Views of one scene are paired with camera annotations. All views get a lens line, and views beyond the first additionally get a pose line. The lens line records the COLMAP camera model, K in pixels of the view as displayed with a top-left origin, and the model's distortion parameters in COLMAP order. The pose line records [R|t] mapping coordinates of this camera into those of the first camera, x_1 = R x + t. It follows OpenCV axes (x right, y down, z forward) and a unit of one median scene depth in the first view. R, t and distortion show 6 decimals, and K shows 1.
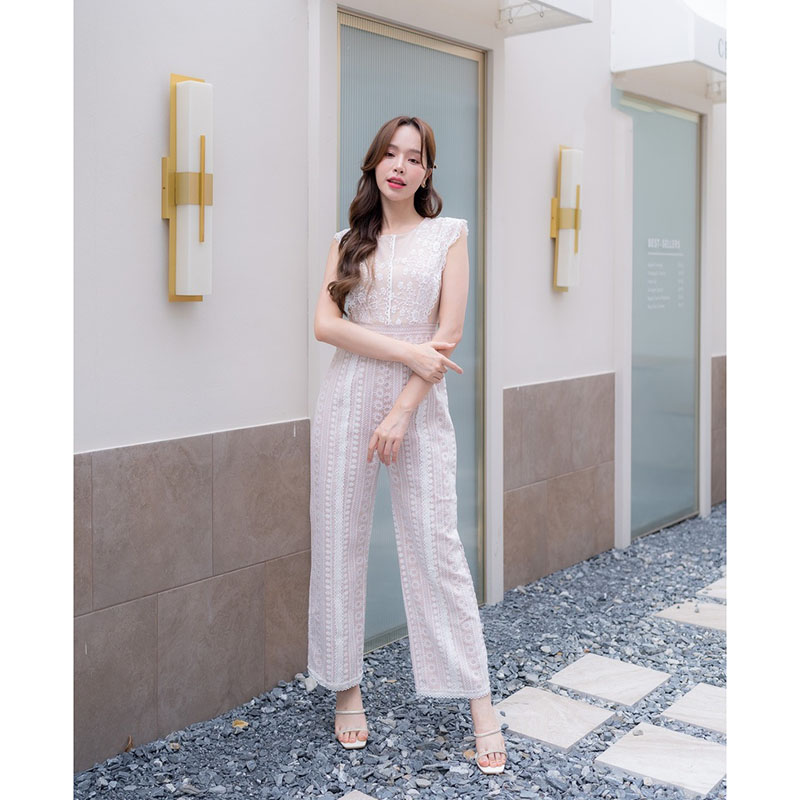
lens RADIAL K [[1018.8, 0, 399.9], [0, 1018.8, 292.1], [0, 0, 1]] dist [-0.019212, 0.015495]
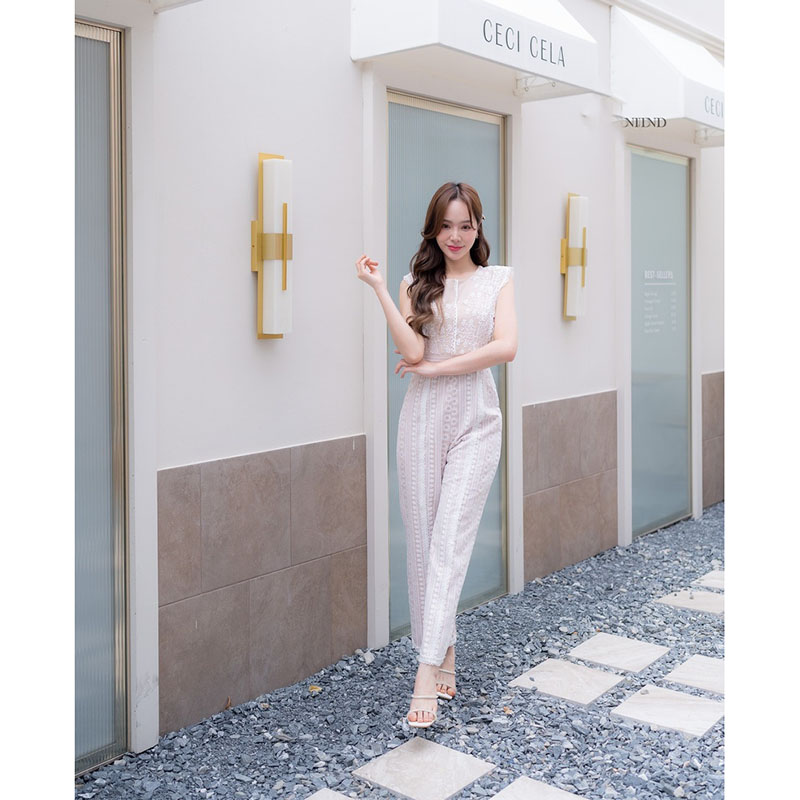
lens RADIAL K [[1018.8, 0, 399.9], [0, 1018.8, 292.1], [0, 0, 1]] dist [-0.019212, 0.015495]
pose [[0.999930, -0.006516, 0.009904, -0.063511], [0.006628, 0.999914, -0.011321, -0.029875], [-0.009829, 0.011386, 0.999887, -0.204544]]
